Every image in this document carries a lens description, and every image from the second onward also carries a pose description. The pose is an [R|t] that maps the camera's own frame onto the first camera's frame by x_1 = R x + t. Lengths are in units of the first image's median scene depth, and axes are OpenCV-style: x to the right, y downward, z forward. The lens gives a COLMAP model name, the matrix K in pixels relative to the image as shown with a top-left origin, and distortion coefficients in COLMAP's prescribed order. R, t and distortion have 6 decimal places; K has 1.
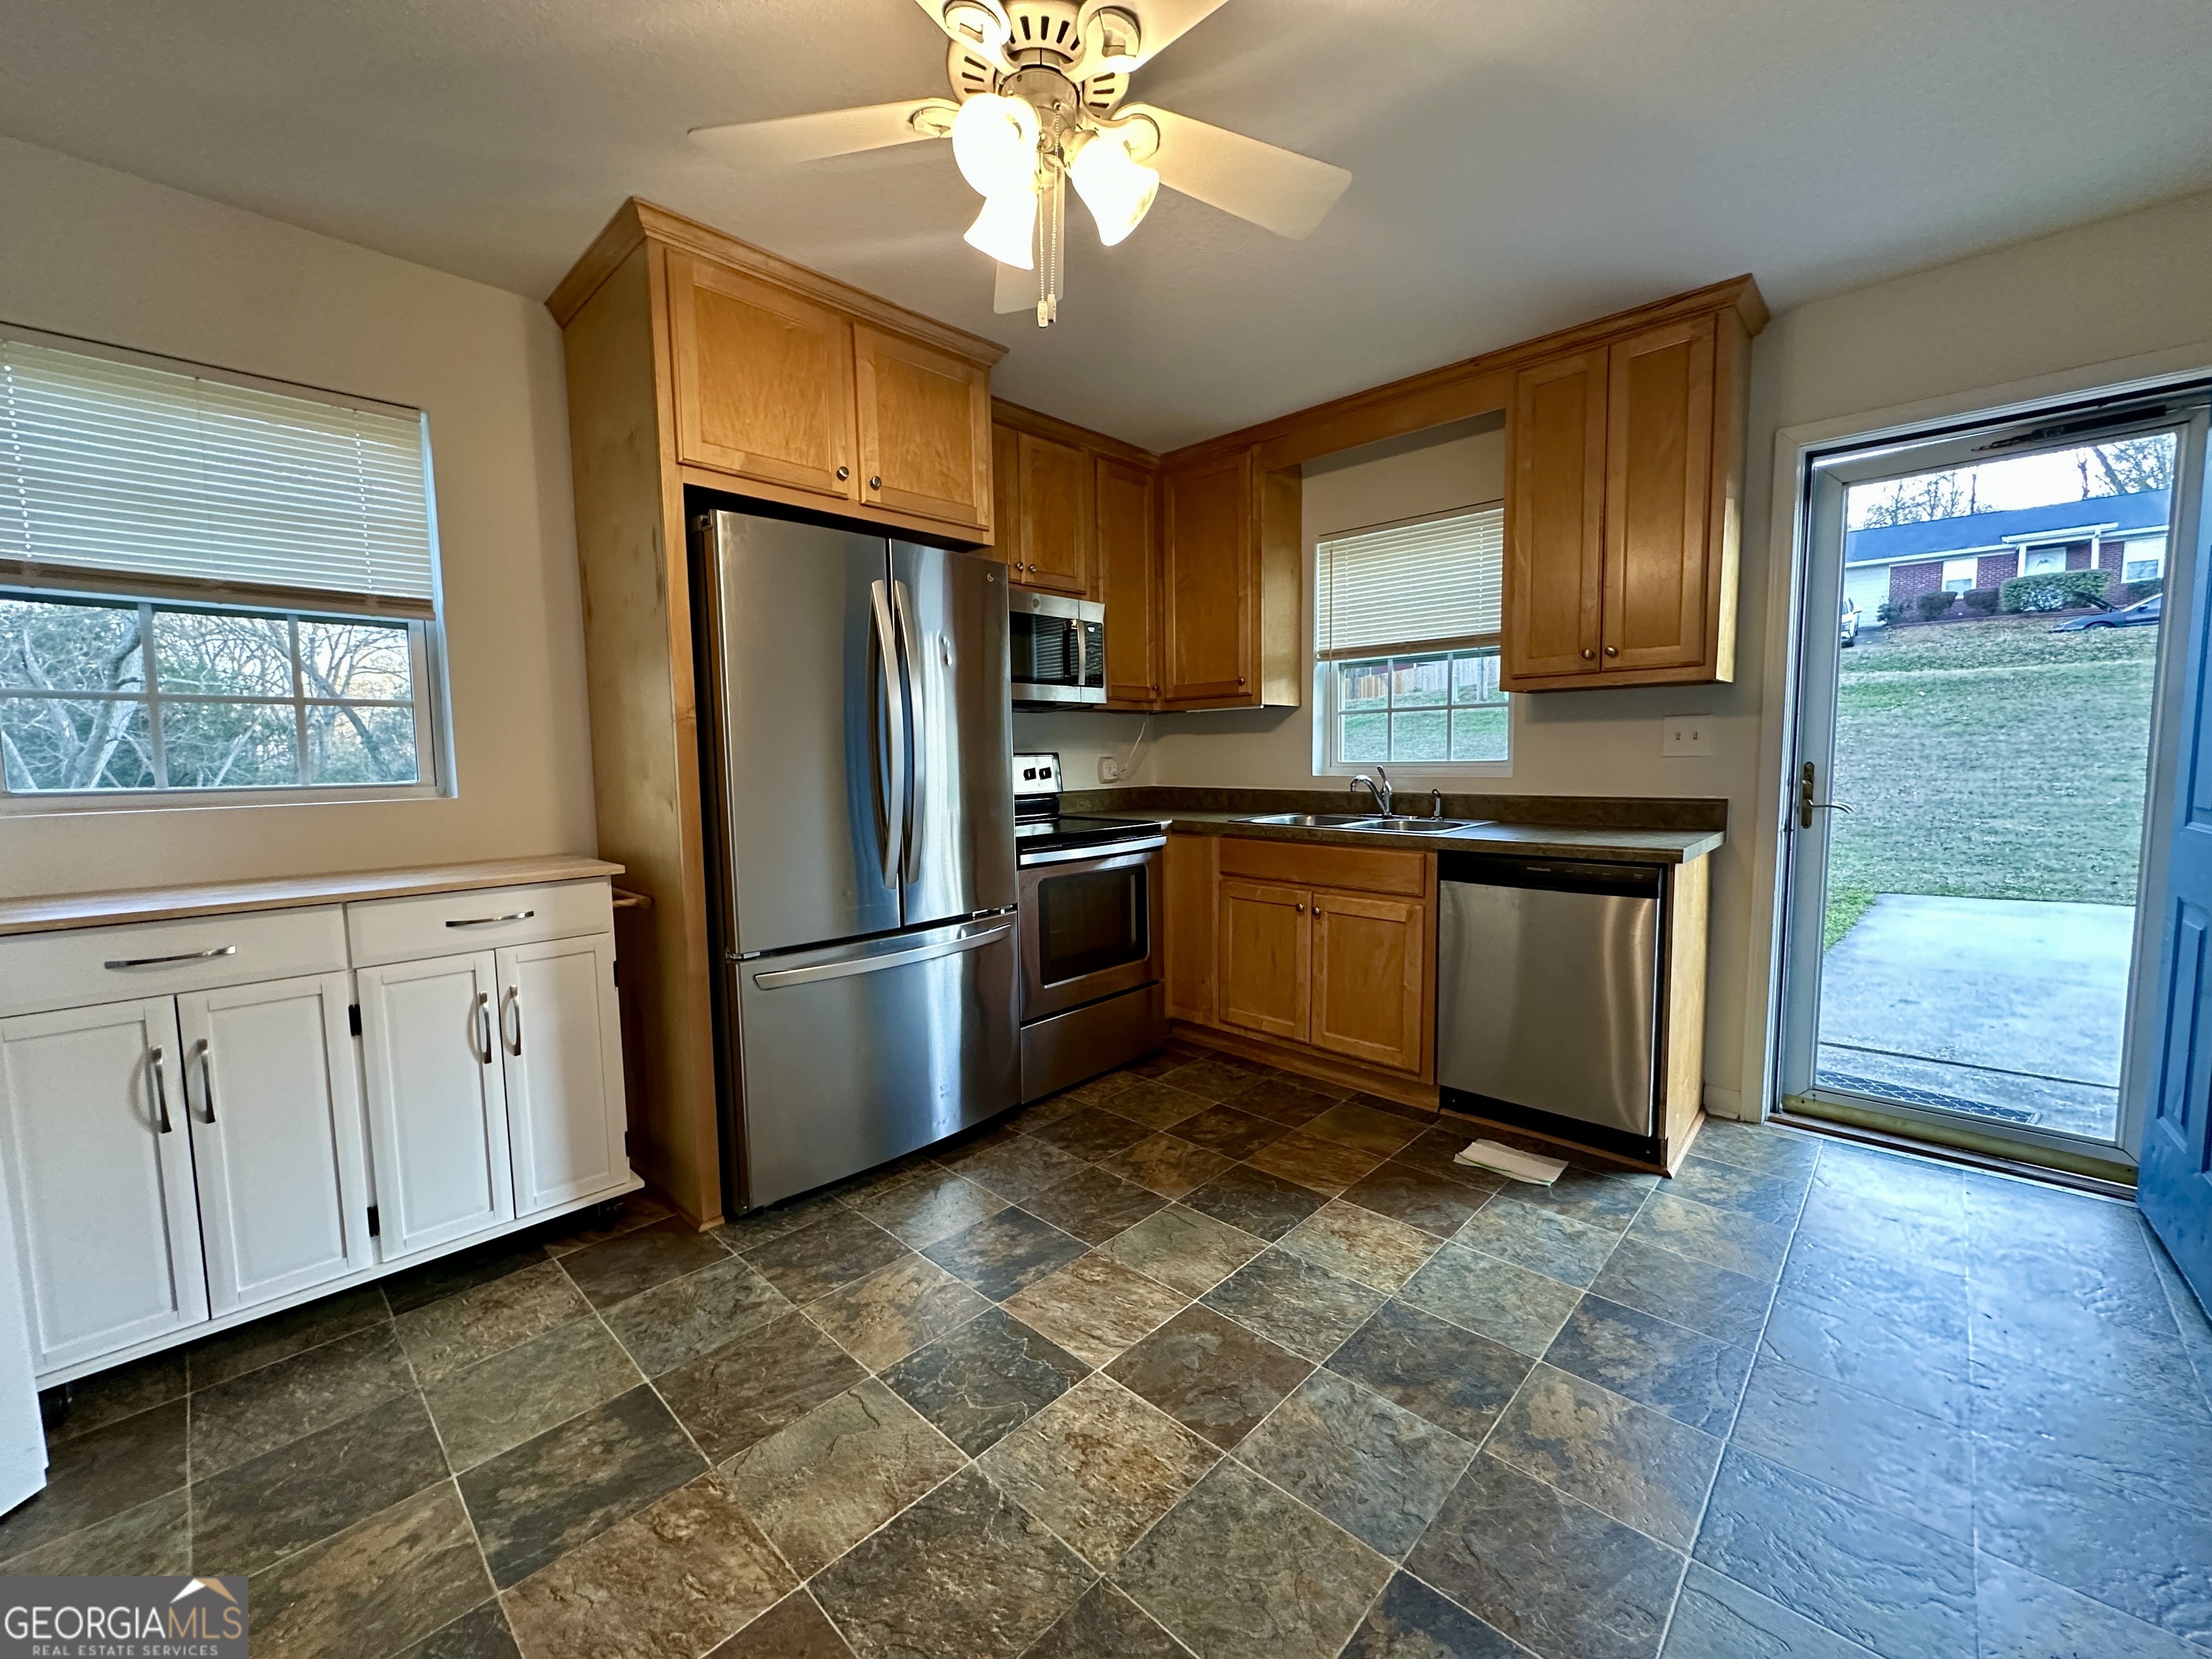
lens RADIAL K [[876.0, 0, 1094.8], [0, 876.0, 837.1], [0, 0, 1]] dist [-0.011162, 0.000598]
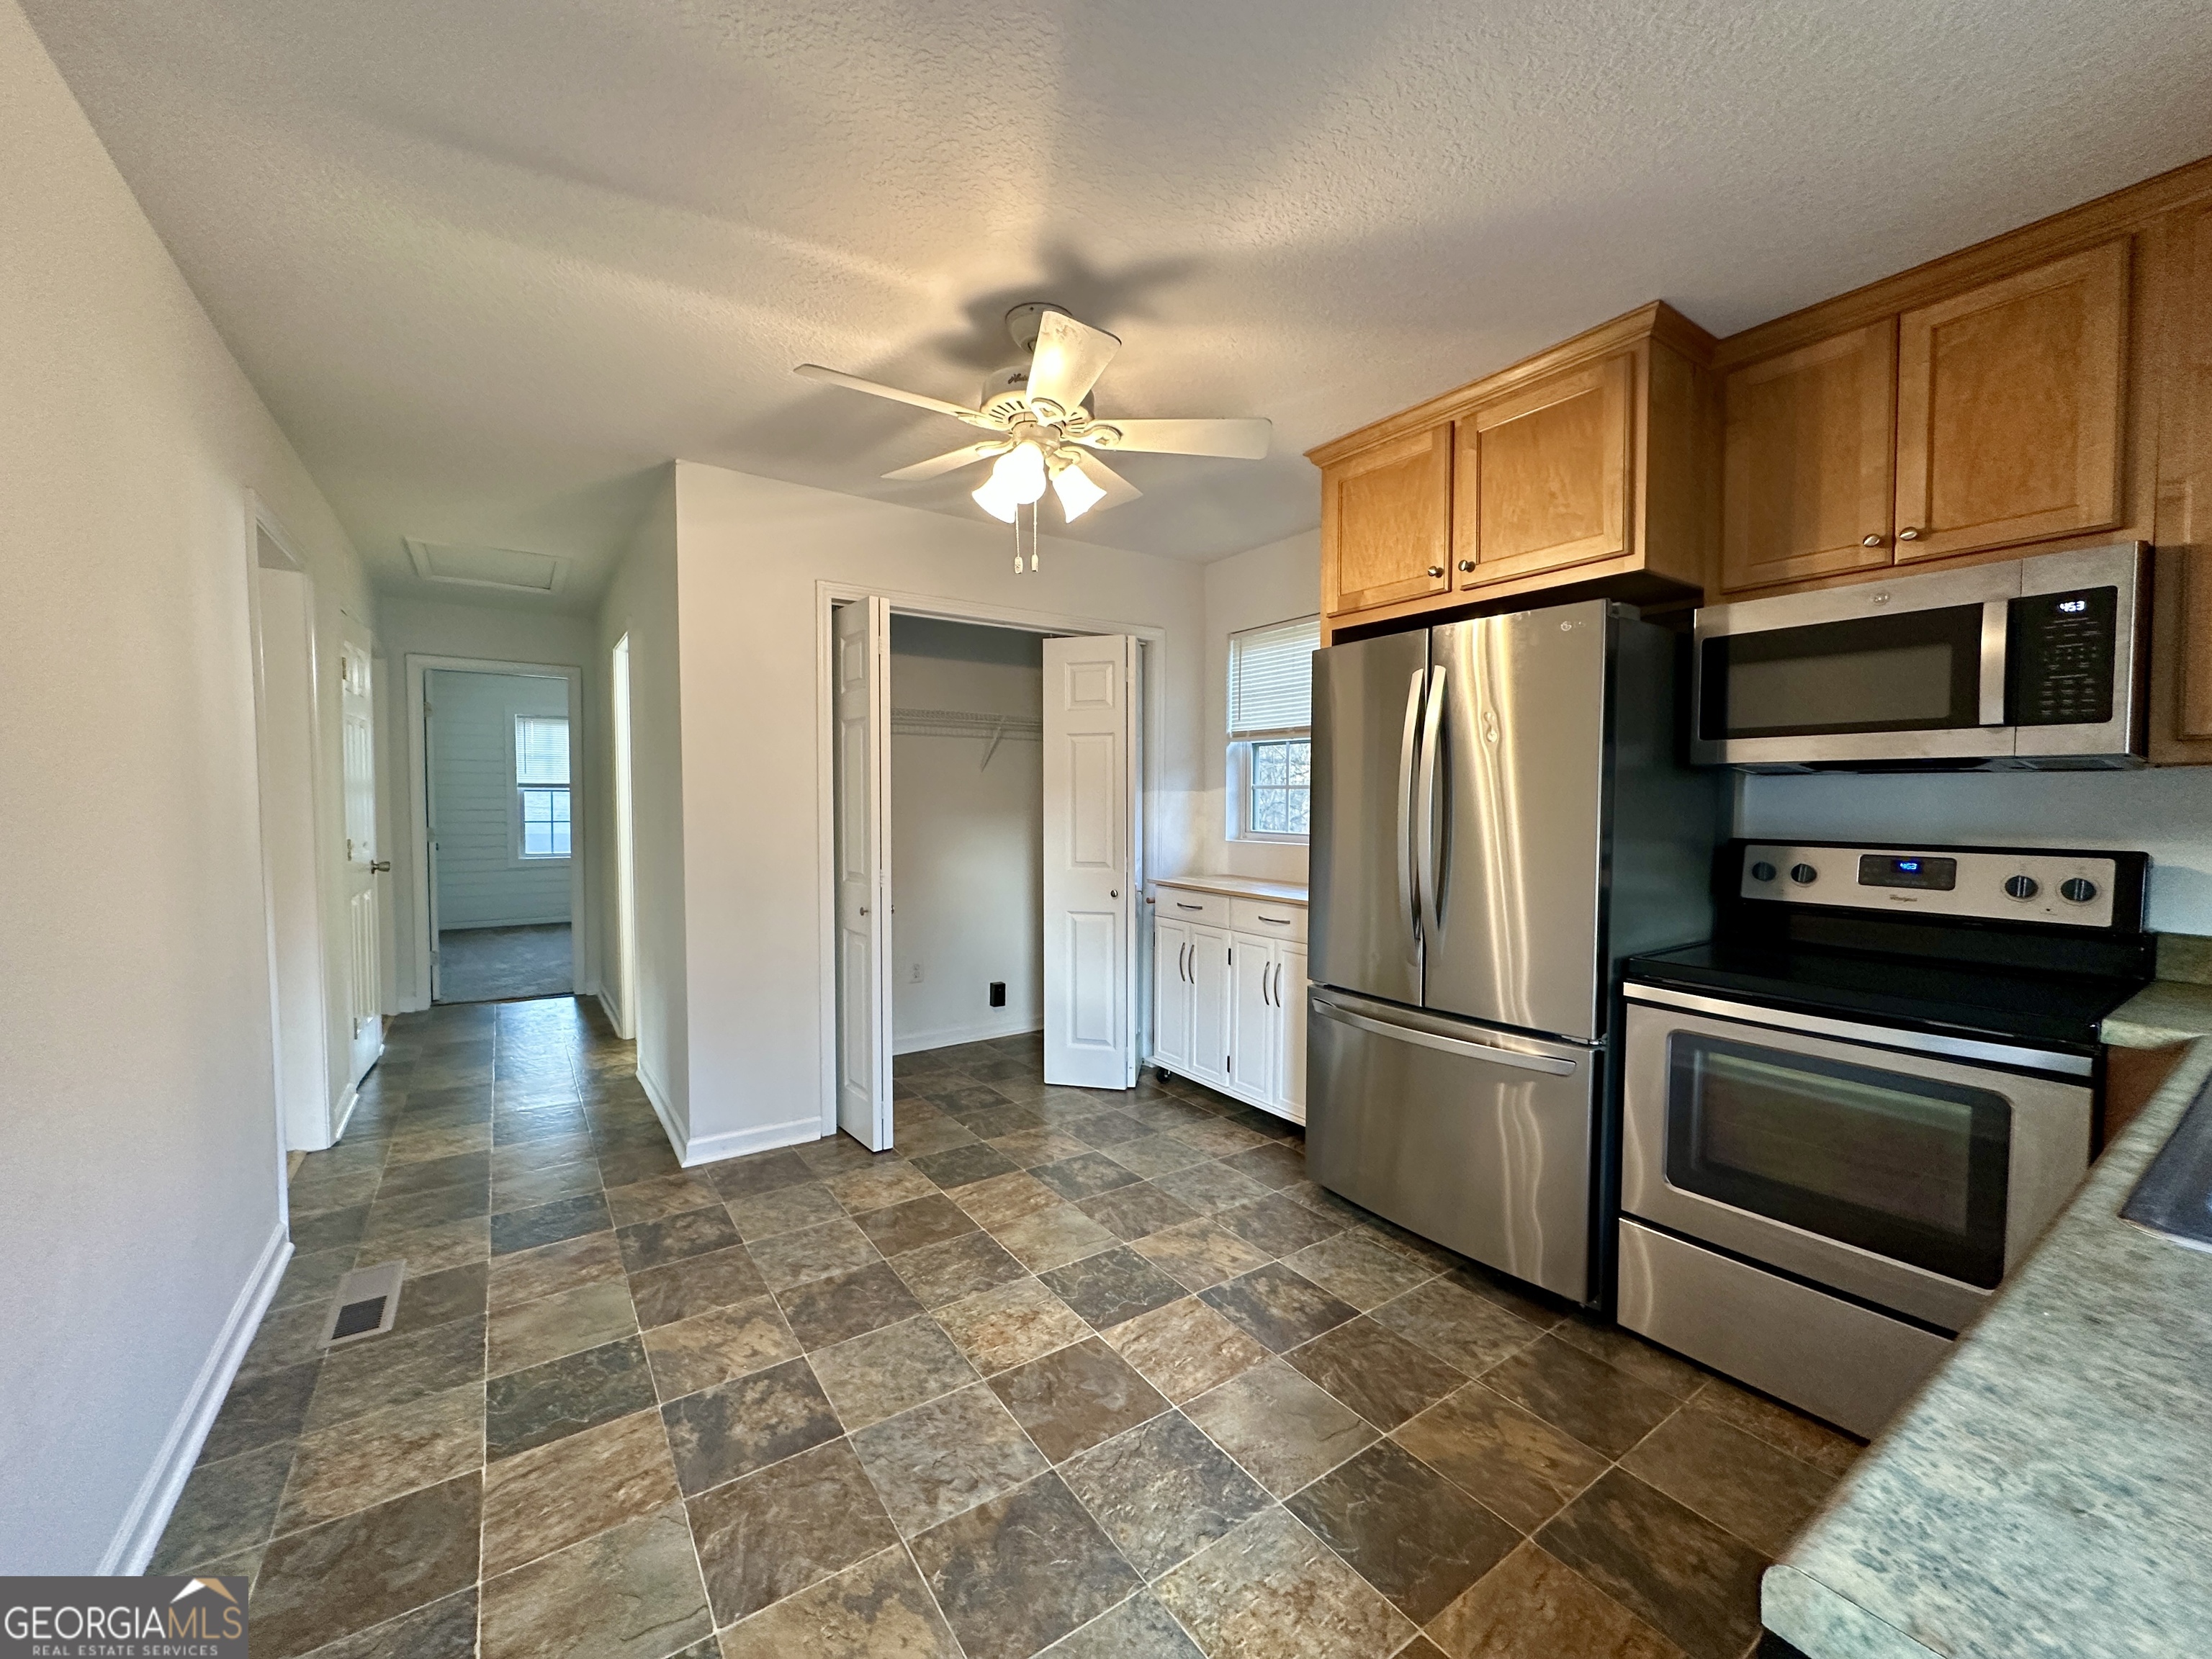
lens RADIAL K [[883.1, 0, 1102.5], [0, 883.1, 829.7], [0, 0, 1]] dist [0.005701, -0.000120]
pose [[-0.195410, 0.035901, -0.980064, 0.934629], [-0.117058, 0.991332, 0.059654, -0.124700], [0.973711, 0.126381, -0.189513, 0.907975]]
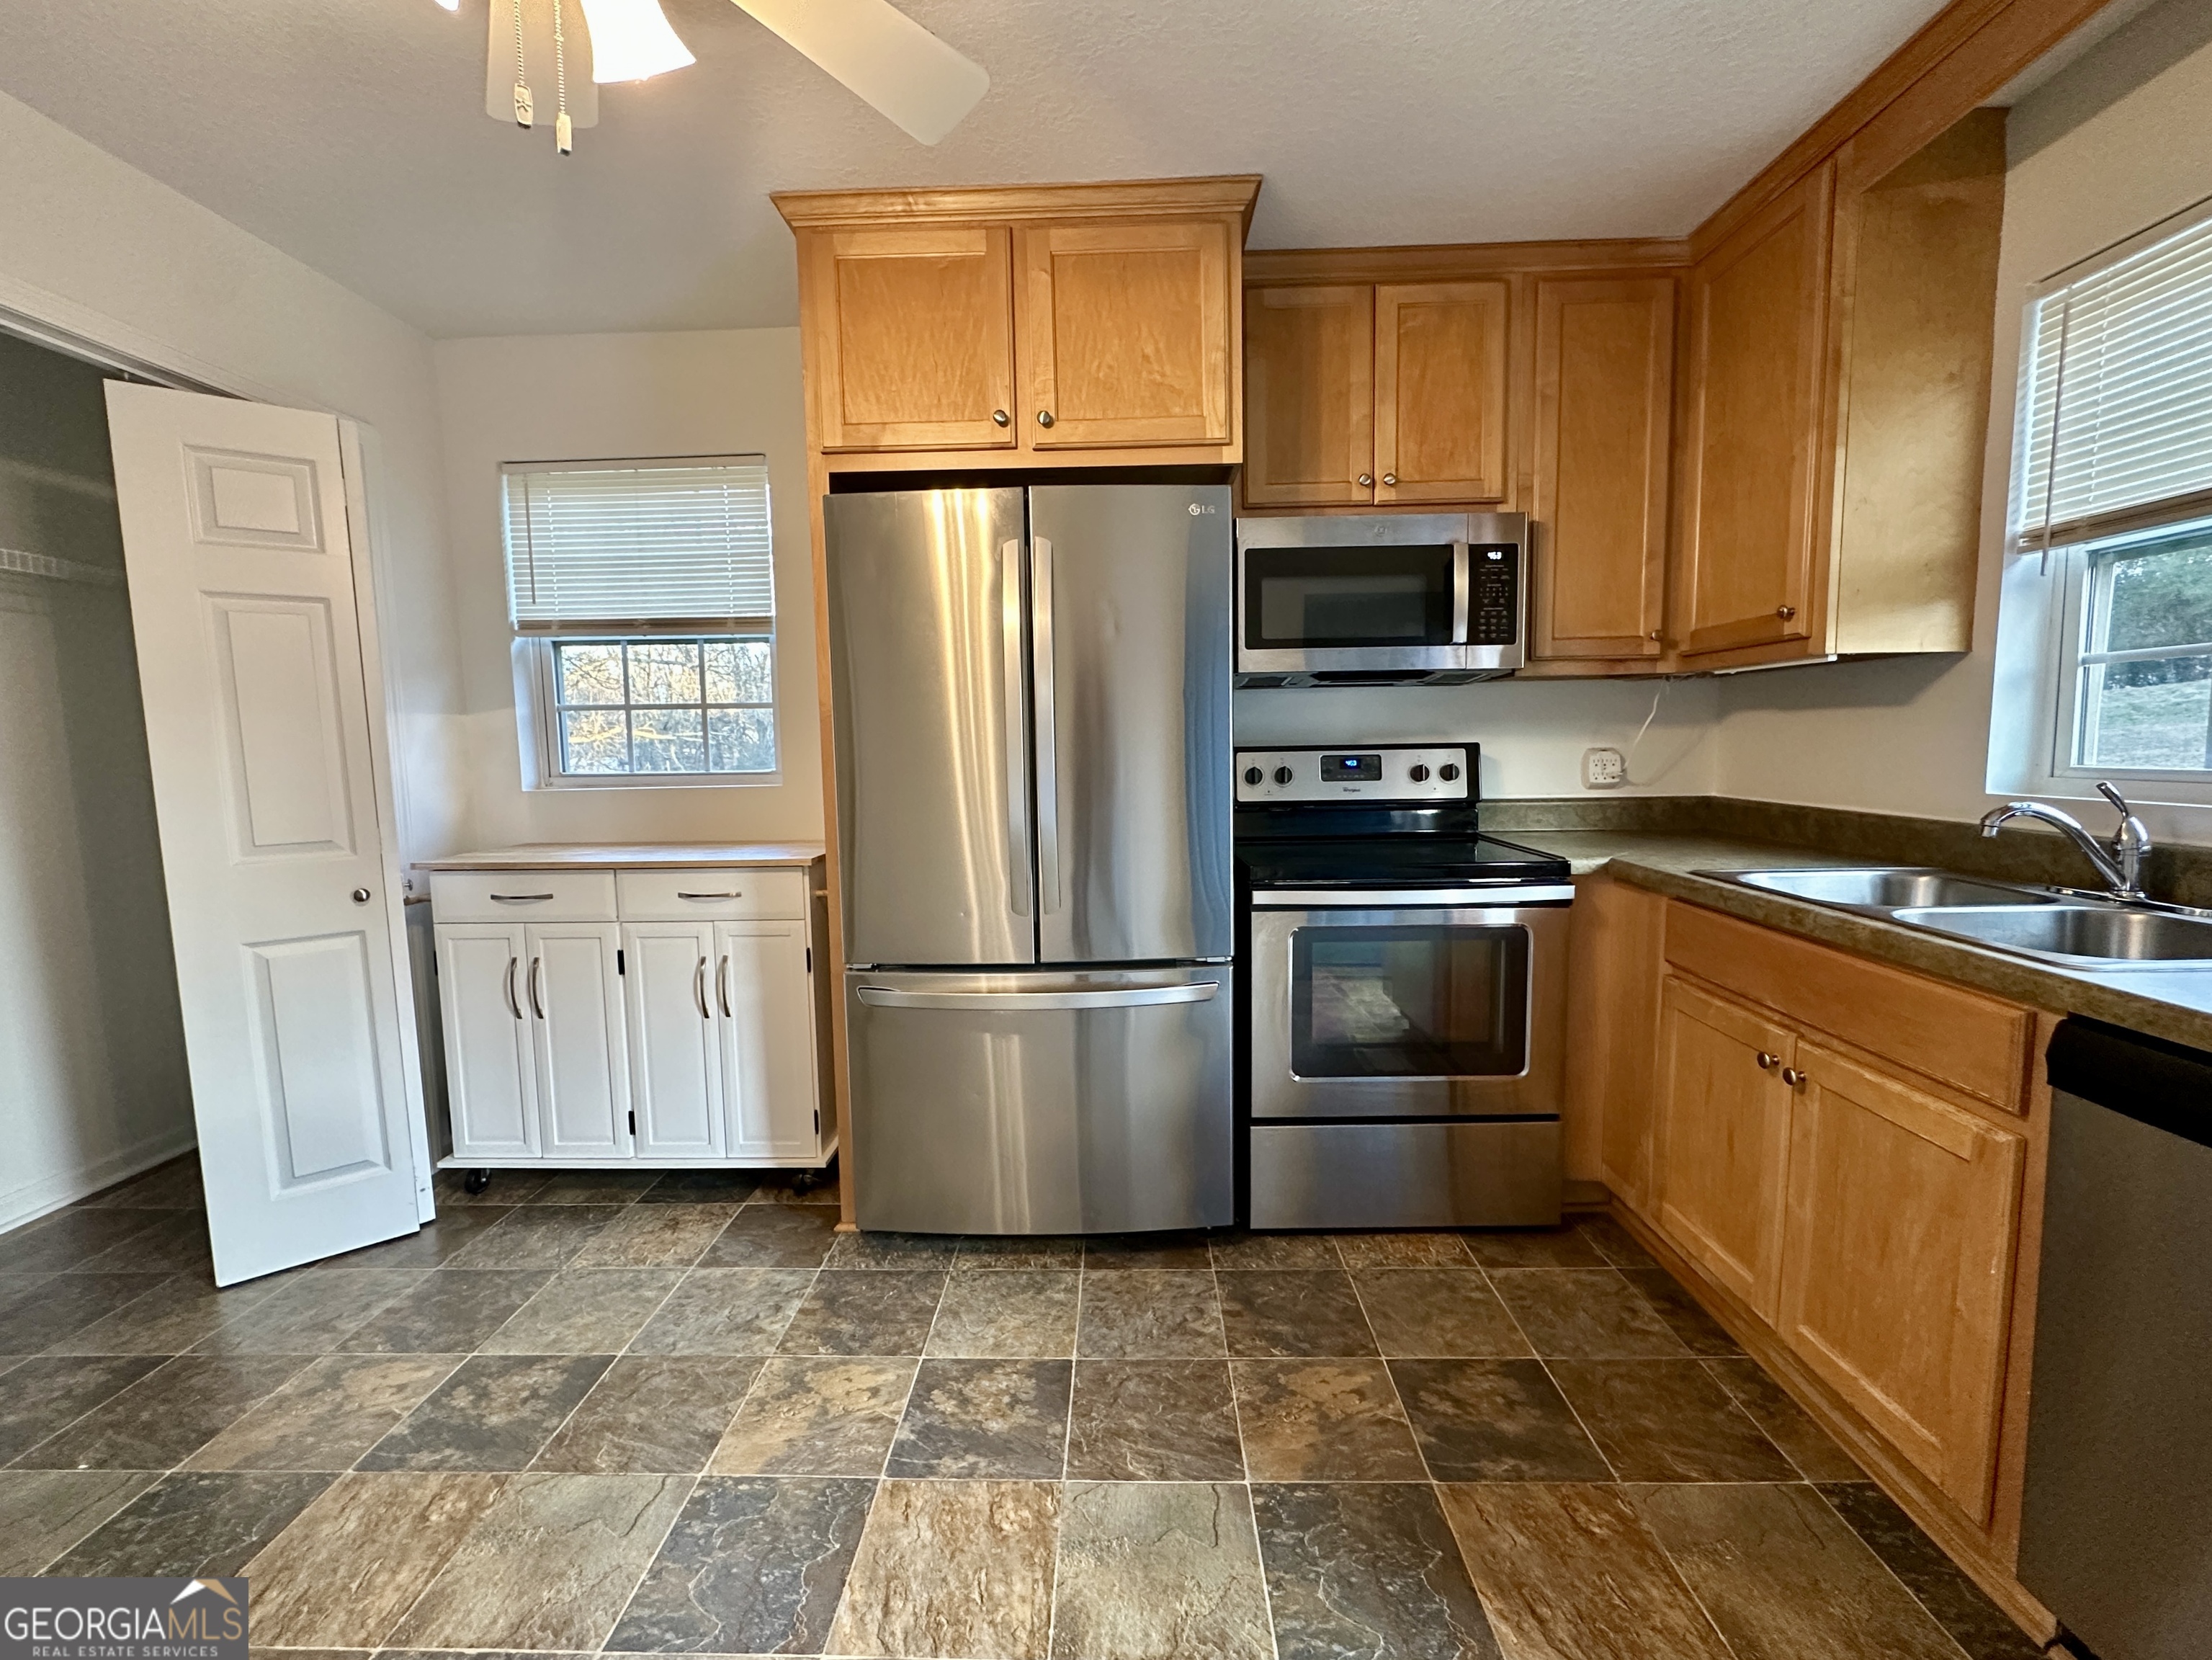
lens RADIAL K [[917.3, 0, 1109.1], [0, 917.3, 833.6], [0, 0, 1]] dist [-0.003023, 0.003053]
pose [[0.680745, 0.069490, -0.729217, 0.497160], [-0.068666, 0.997160, 0.030922, -0.051689], [0.729295, 0.029022, 0.683584, 0.516490]]
